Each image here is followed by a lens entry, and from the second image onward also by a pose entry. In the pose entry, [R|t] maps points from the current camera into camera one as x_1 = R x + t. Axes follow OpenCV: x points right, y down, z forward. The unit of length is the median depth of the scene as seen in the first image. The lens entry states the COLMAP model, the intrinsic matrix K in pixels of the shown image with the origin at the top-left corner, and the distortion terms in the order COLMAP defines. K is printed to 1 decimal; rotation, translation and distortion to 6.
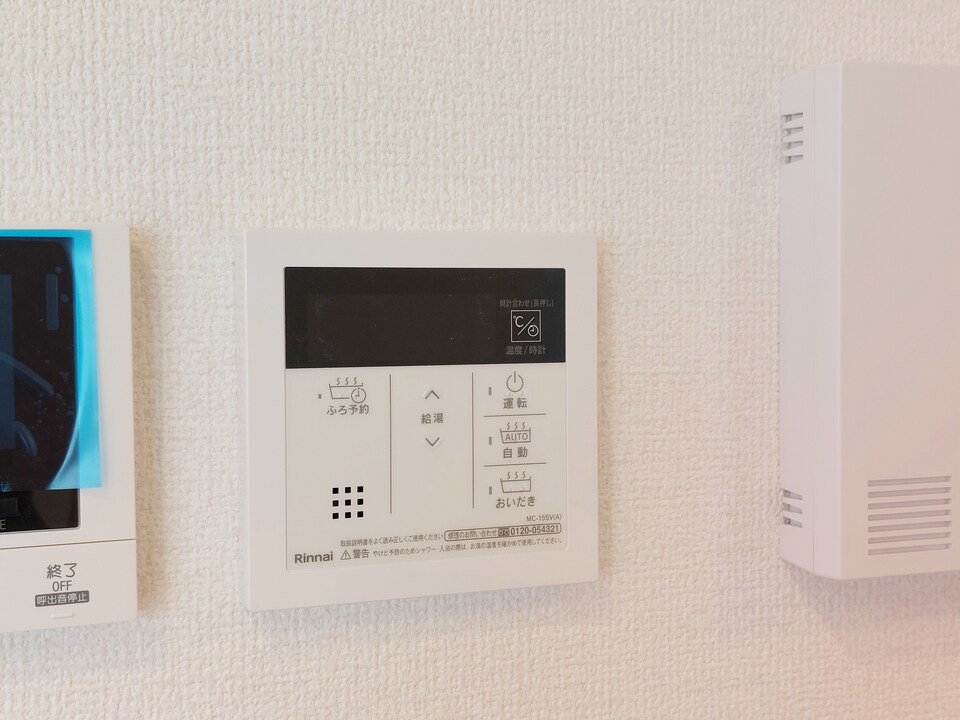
lens RADIAL K [[673.2, 0, 486.1], [0, 673.2, 367.0], [0, 0, 1]] dist [0.052405, -0.044423]
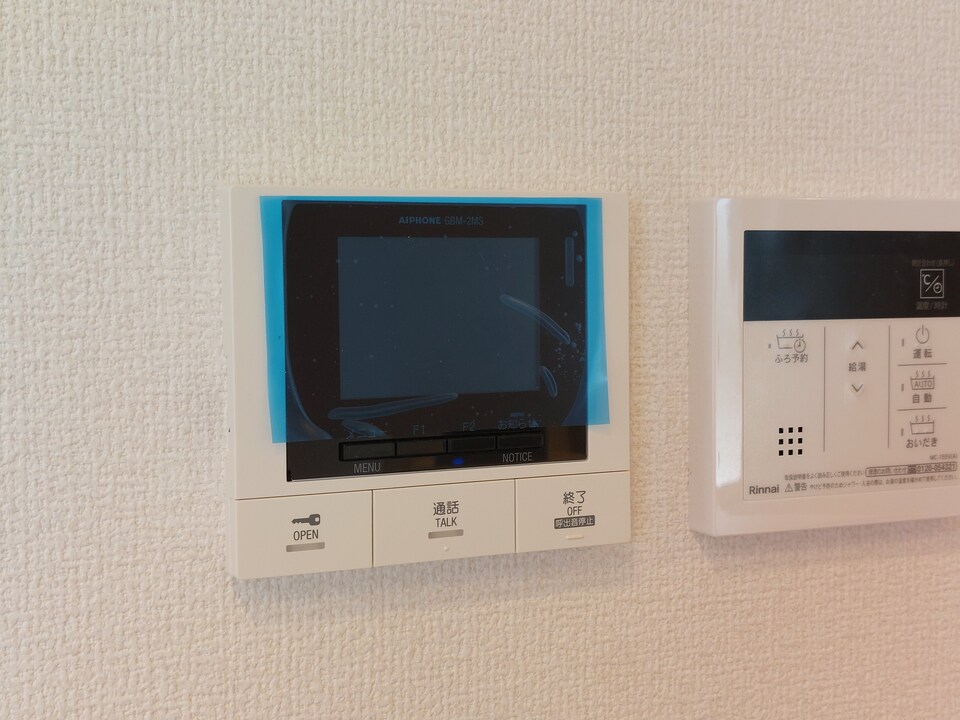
lens RADIAL K [[673.2, 0, 496.1], [0, 673.2, 344.7], [0, 0, 1]] dist [0.052405, -0.044423]
pose [[0.999716, -0.001046, 0.023827, -0.679530], [0.000870, 0.999972, 0.007378, 0.030103], [-0.023834, -0.007355, 0.999689, -0.105912]]
